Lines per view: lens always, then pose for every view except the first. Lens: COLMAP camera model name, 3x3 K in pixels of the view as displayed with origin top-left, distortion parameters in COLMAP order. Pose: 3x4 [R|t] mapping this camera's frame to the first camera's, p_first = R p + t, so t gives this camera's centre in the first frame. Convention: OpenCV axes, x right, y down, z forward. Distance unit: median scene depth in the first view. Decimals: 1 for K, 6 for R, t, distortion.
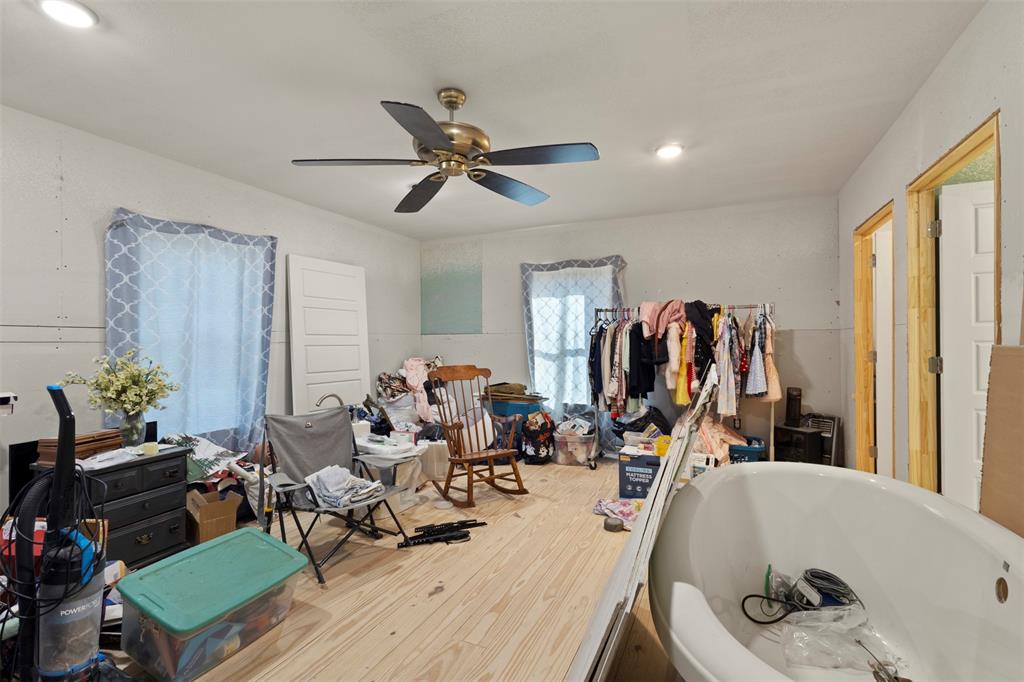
lens RADIAL K [[482.0, 0, 508.7], [0, 482.0, 339.2], [0, 0, 1]] dist [-0.000553, 0.000084]
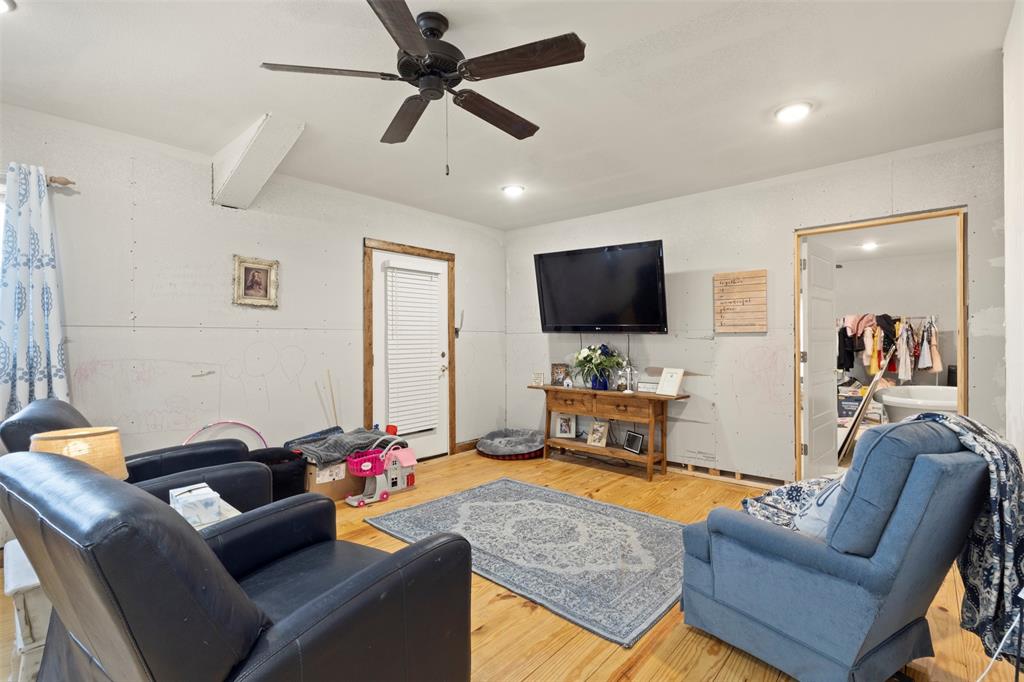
lens RADIAL K [[466.7, 0, 512.0], [0, 466.7, 341.0], [0, 0, 1]] dist [-0.000152, 0.000283]
pose [[0.959511, 0.001575, -0.281667, -0.431005], [-0.001465, 0.999999, 0.000601, 0.016496], [0.281668, -0.000164, 0.959512, -1.009308]]
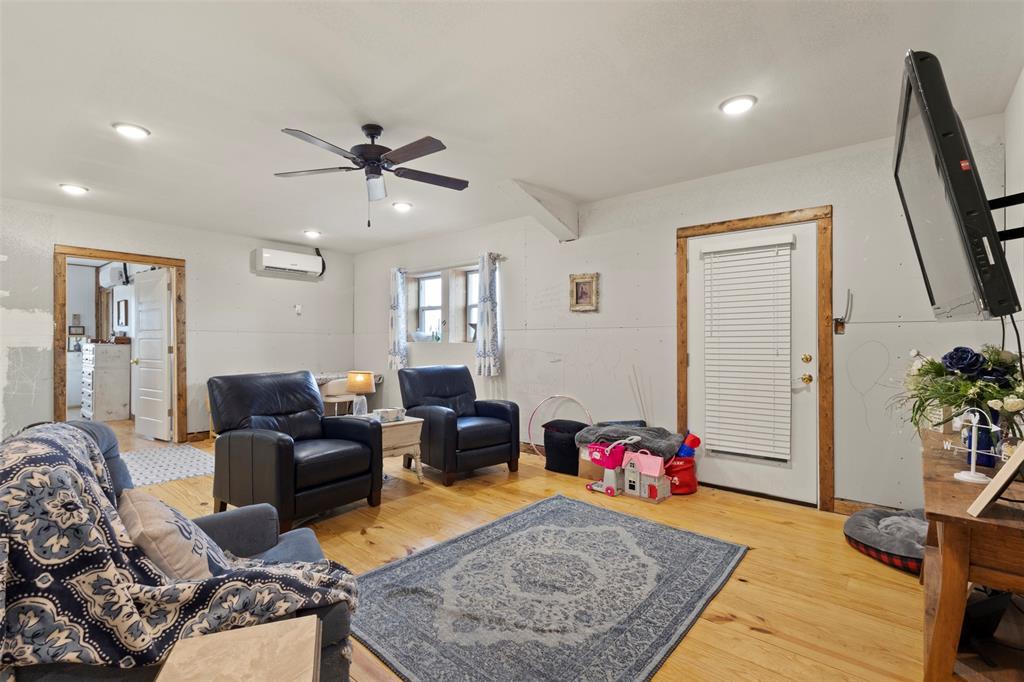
lens RADIAL K [[466.7, 0, 512.0], [0, 466.7, 341.0], [0, 0, 1]] dist [-0.000152, 0.000283]
pose [[-0.262657, 0.006402, -0.964868, 3.757274], [-0.001479, 0.999974, 0.007038, 0.017812], [0.964888, 0.003275, -0.262641, 7.039548]]
